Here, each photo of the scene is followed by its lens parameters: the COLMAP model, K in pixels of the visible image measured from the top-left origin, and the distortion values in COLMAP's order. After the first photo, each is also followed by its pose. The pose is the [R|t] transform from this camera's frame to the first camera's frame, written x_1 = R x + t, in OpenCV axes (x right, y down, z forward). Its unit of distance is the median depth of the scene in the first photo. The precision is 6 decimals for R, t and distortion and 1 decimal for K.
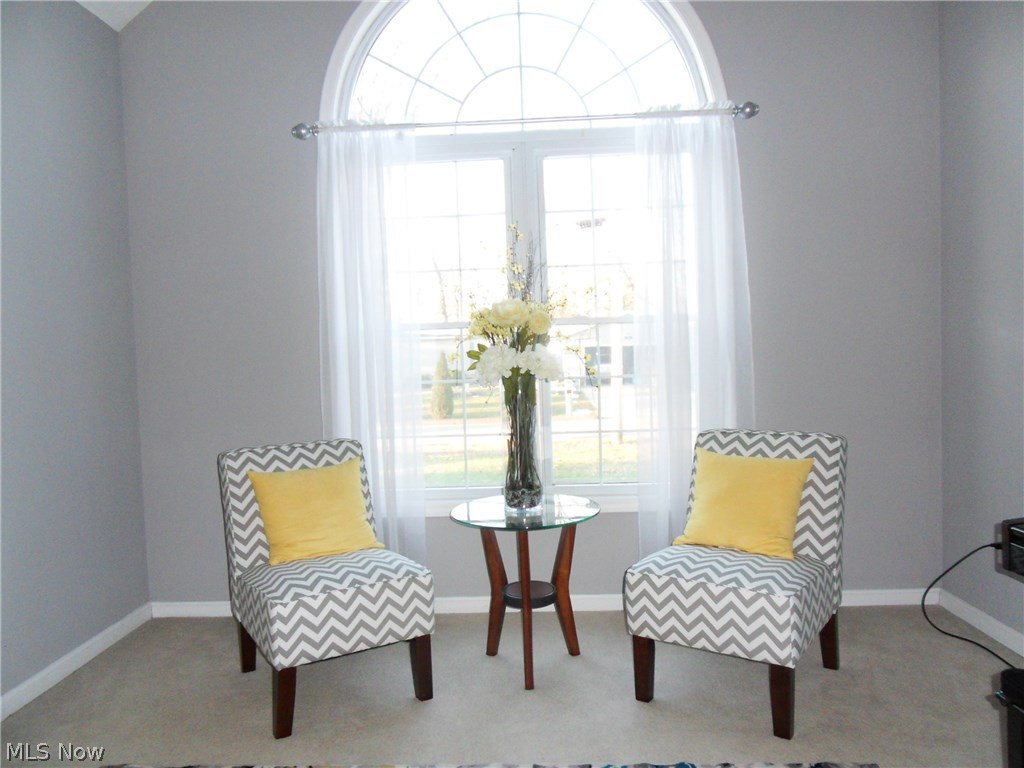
lens RADIAL K [[740.4, 0, 508.3], [0, 740.4, 380.6], [0, 0, 1]] dist [-0.023571, 0.000826]
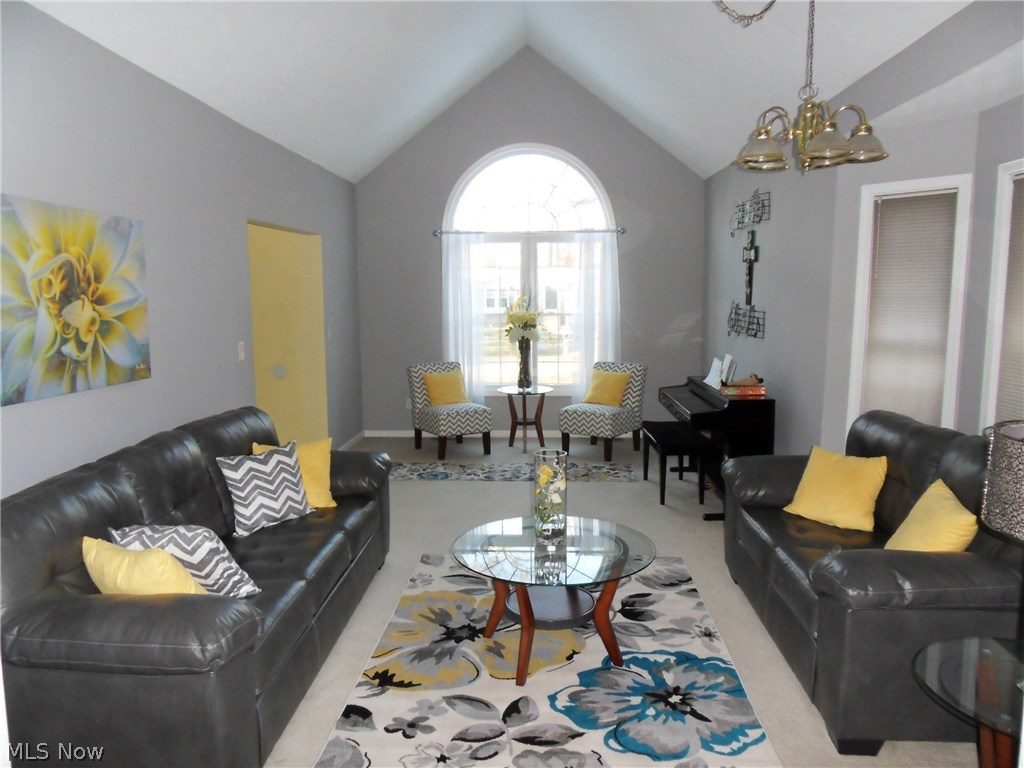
lens RADIAL K [[740.4, 0, 508.3], [0, 740.4, 380.6], [0, 0, 1]] dist [-0.023571, 0.000826]
pose [[0.999623, 0.026778, -0.006016, -0.021719], [-0.026202, 0.996358, 0.081147, -0.066951], [0.008167, -0.080958, 0.996684, -1.534429]]
